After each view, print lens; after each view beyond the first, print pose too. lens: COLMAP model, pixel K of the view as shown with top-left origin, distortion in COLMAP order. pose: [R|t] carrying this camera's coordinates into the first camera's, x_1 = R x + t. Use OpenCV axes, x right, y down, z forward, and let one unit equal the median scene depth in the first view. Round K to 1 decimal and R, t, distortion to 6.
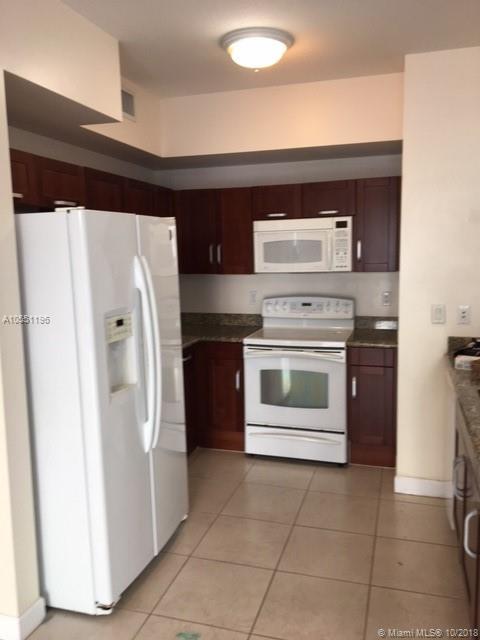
lens RADIAL K [[532.7, 0, 225.0], [0, 532.7, 319.8], [0, 0, 1]] dist [0.005339, -0.001917]
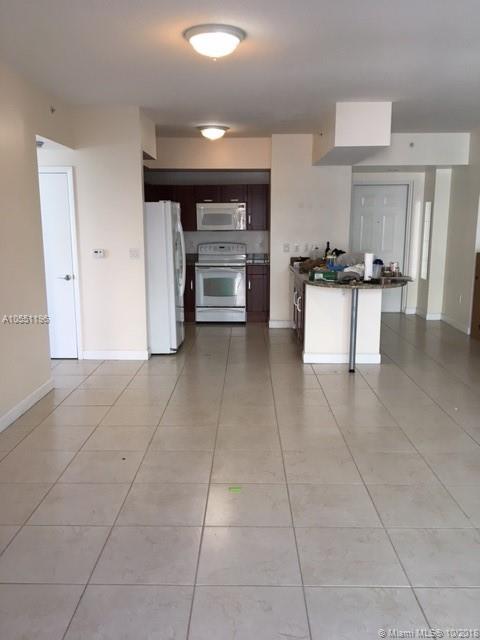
lens RADIAL K [[532.7, 0, 225.0], [0, 532.7, 319.8], [0, 0, 1]] dist [0.005339, -0.001917]
pose [[0.960962, -0.031322, 0.274900, -0.419381], [0.017206, 0.998414, 0.053613, 0.144668], [-0.276143, -0.046790, 0.959977, -0.970801]]
